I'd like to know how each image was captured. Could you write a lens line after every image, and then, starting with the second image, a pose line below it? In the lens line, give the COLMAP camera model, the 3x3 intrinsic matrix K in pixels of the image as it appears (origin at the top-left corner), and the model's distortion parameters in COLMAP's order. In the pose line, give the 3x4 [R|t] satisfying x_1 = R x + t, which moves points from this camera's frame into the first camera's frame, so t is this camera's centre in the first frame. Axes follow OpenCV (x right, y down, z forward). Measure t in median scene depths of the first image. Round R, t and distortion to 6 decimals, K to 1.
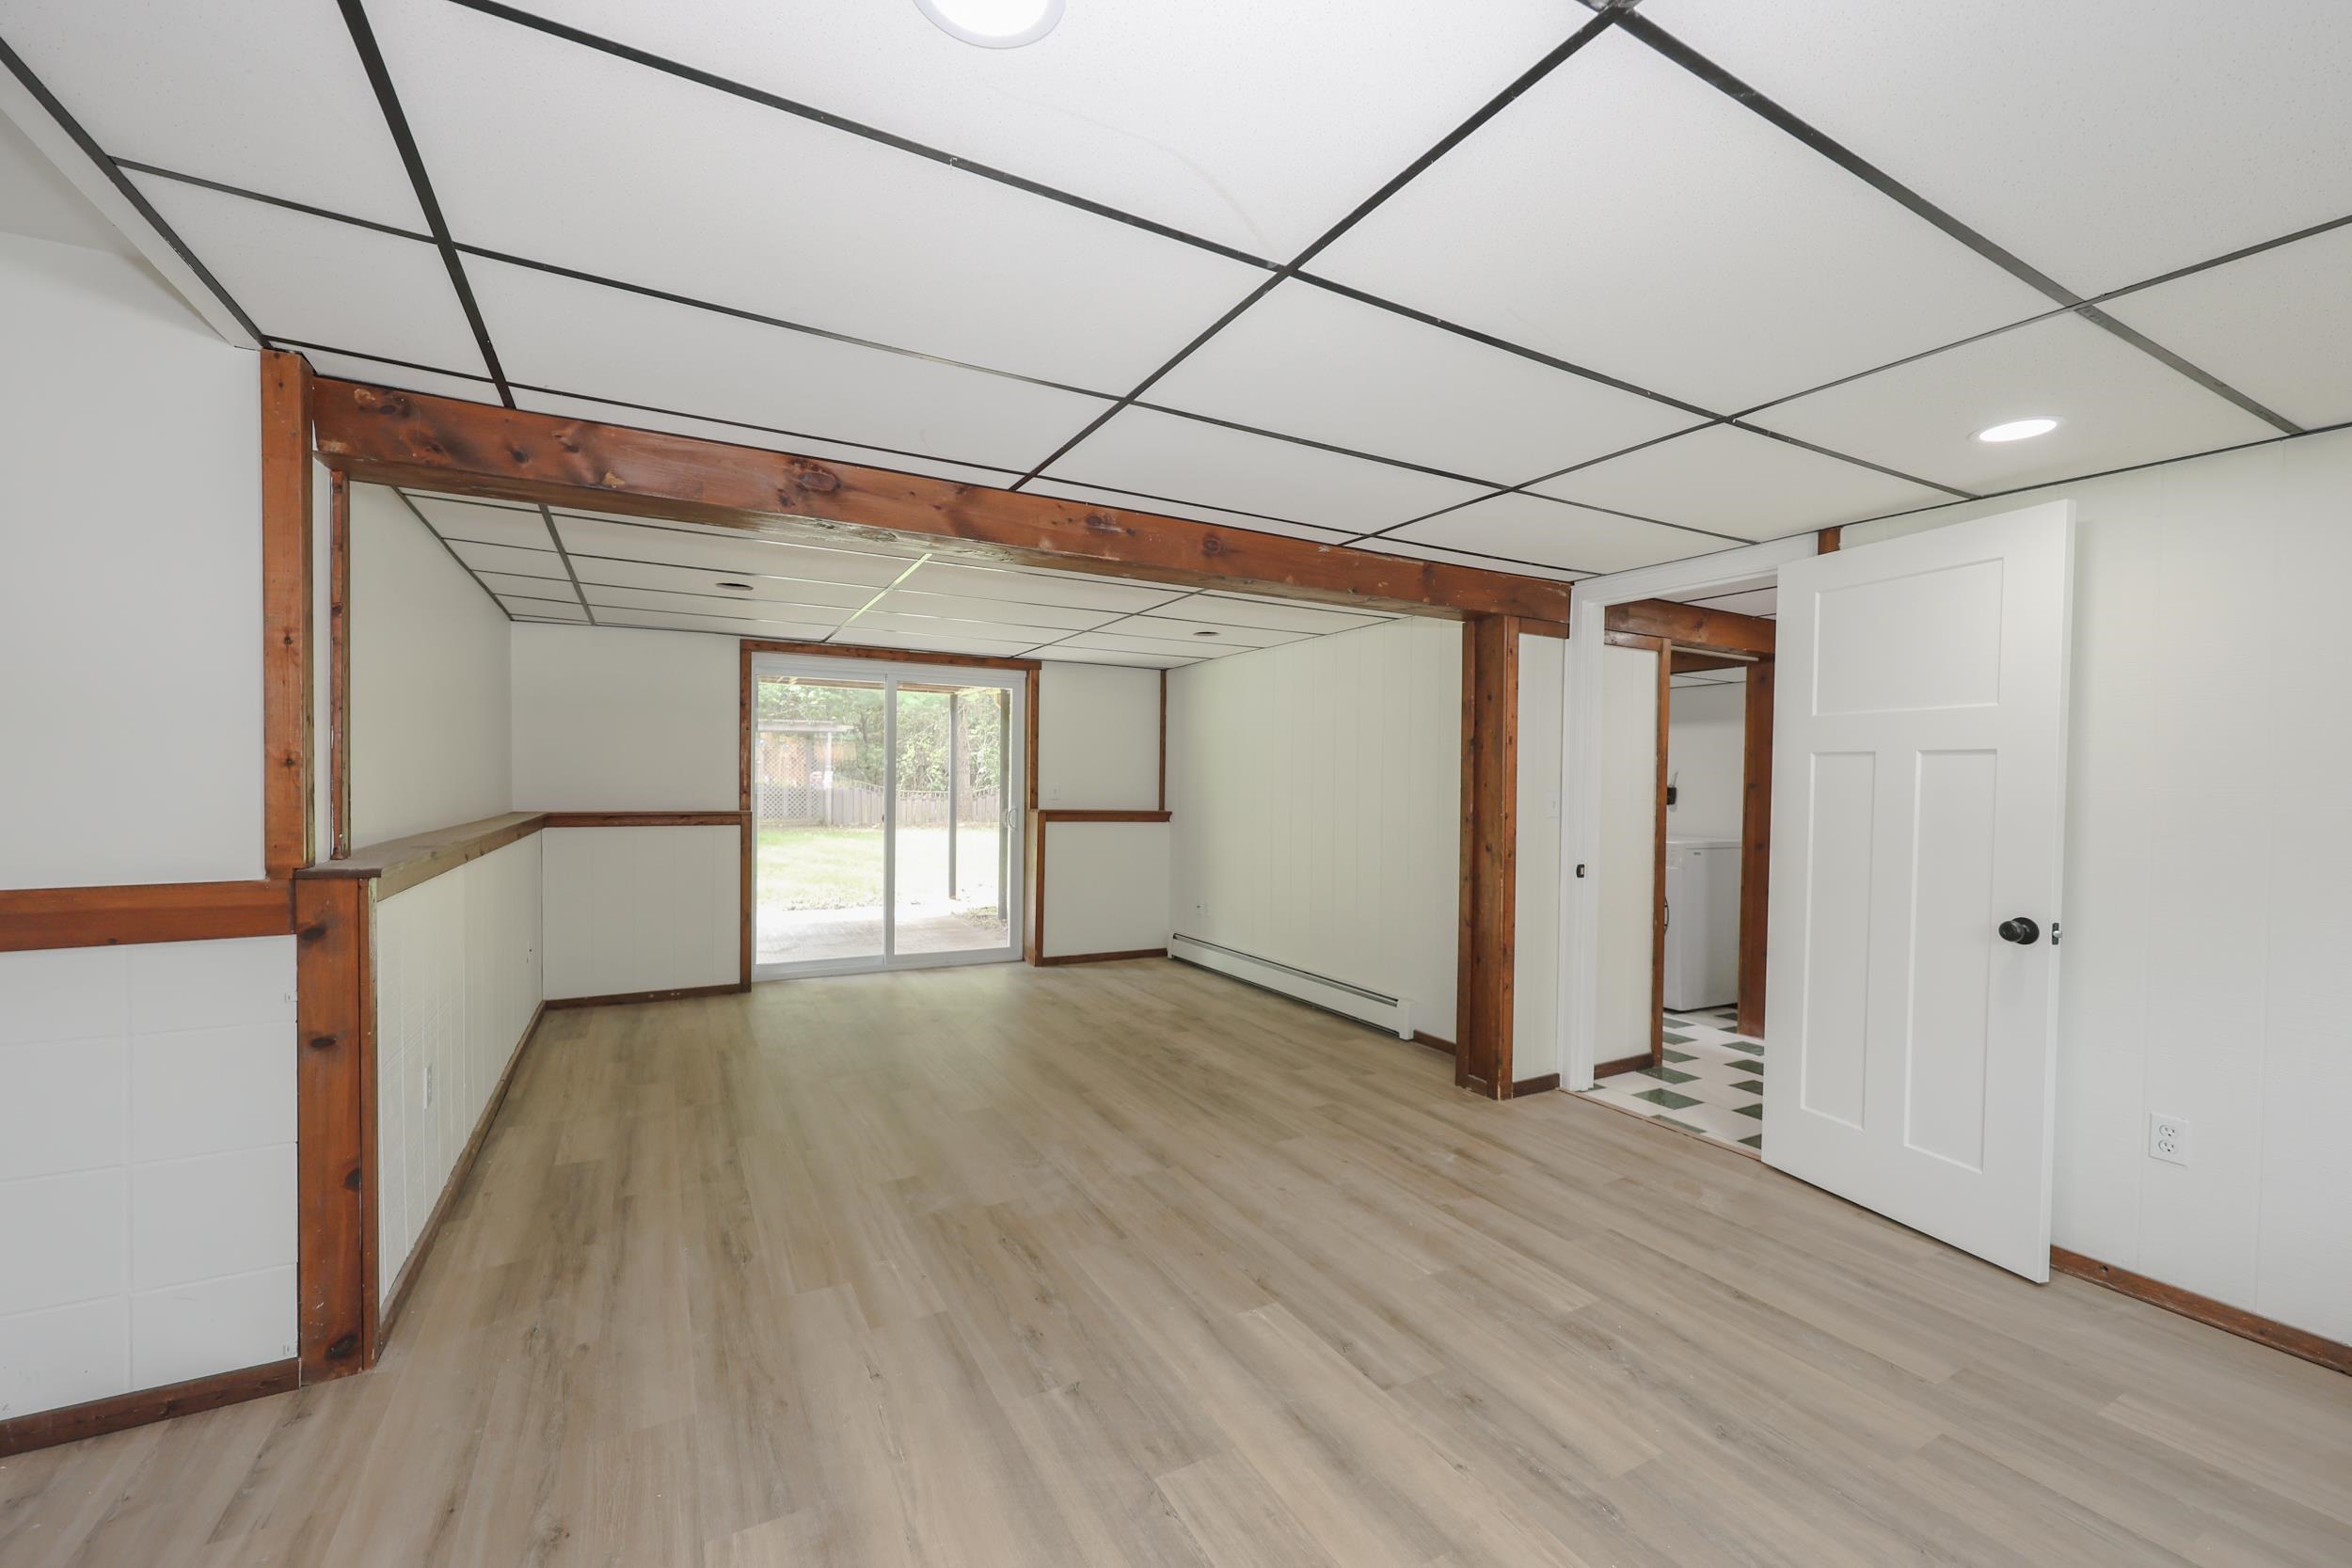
lens RADIAL K [[944.0, 0, 1171.3], [0, 944.0, 790.2], [0, 0, 1]] dist [0.002860, -0.000219]
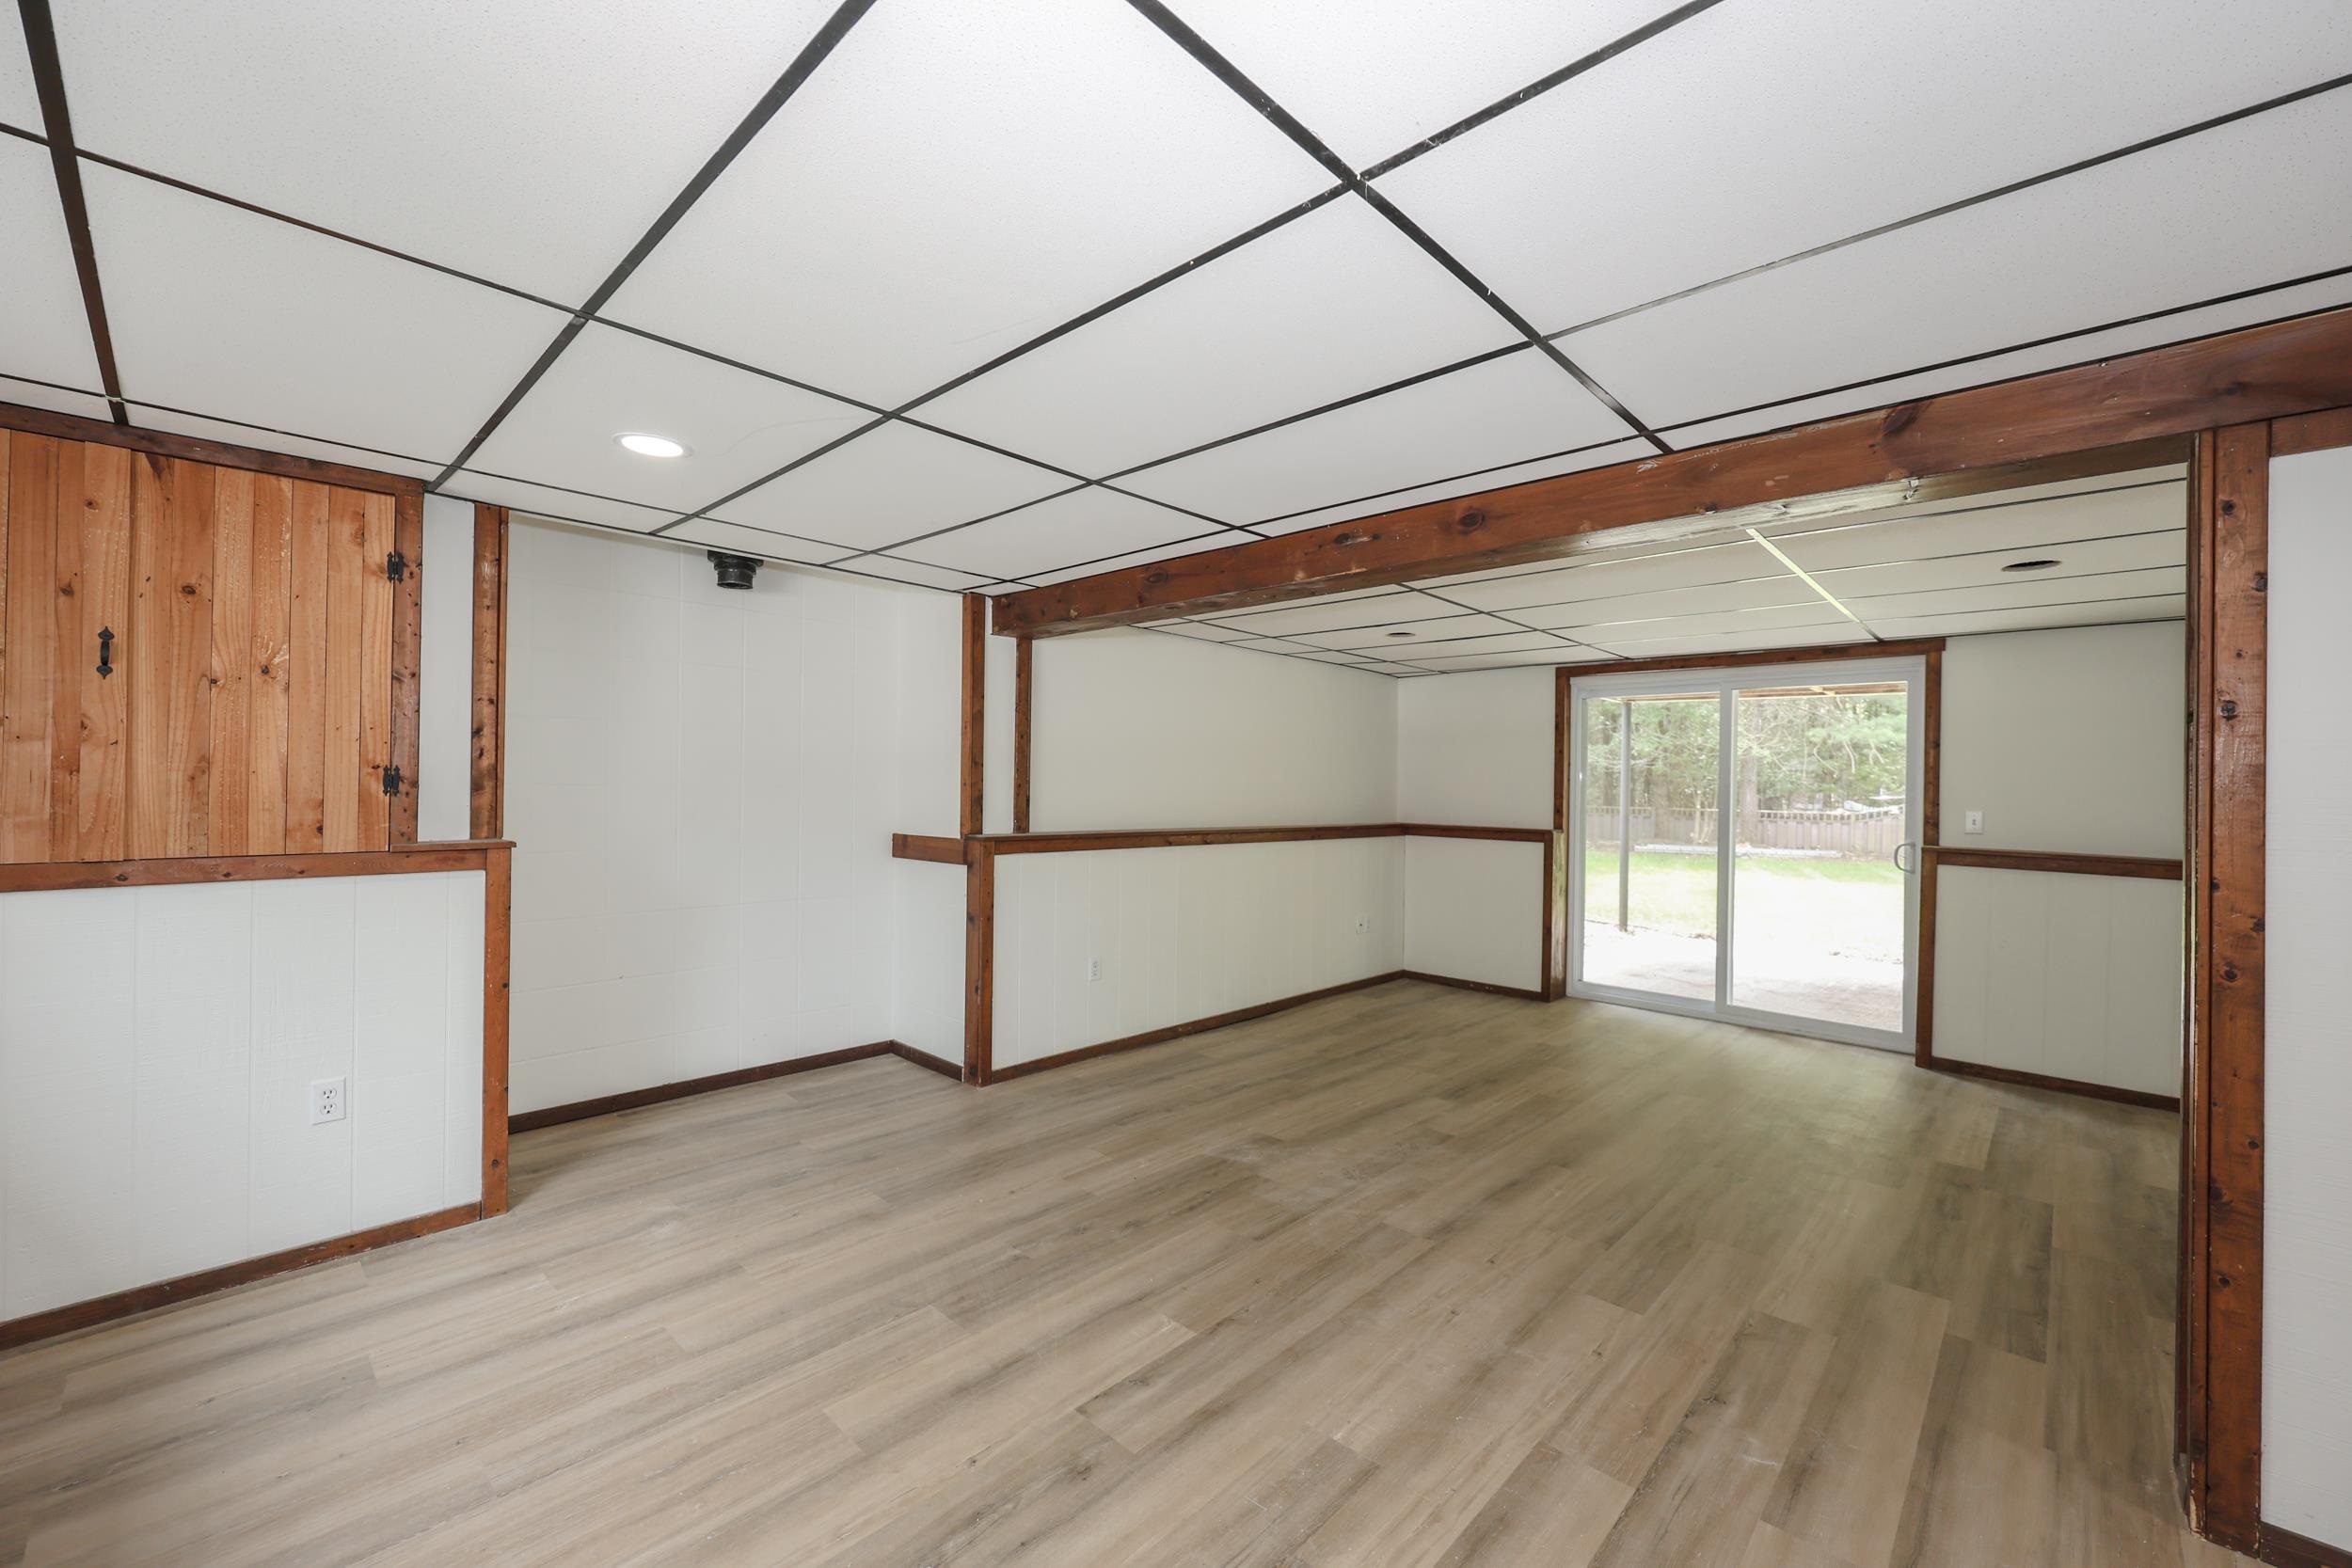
lens RADIAL K [[944.0, 0, 1172.2], [0, 944.0, 783.2], [0, 0, 1]] dist [0.002860, -0.000219]
pose [[0.306190, -0.009668, -0.951921, 0.791926], [-0.023506, 0.999567, -0.017713, -0.002740], [0.951680, 0.027800, 0.305830, 0.510808]]
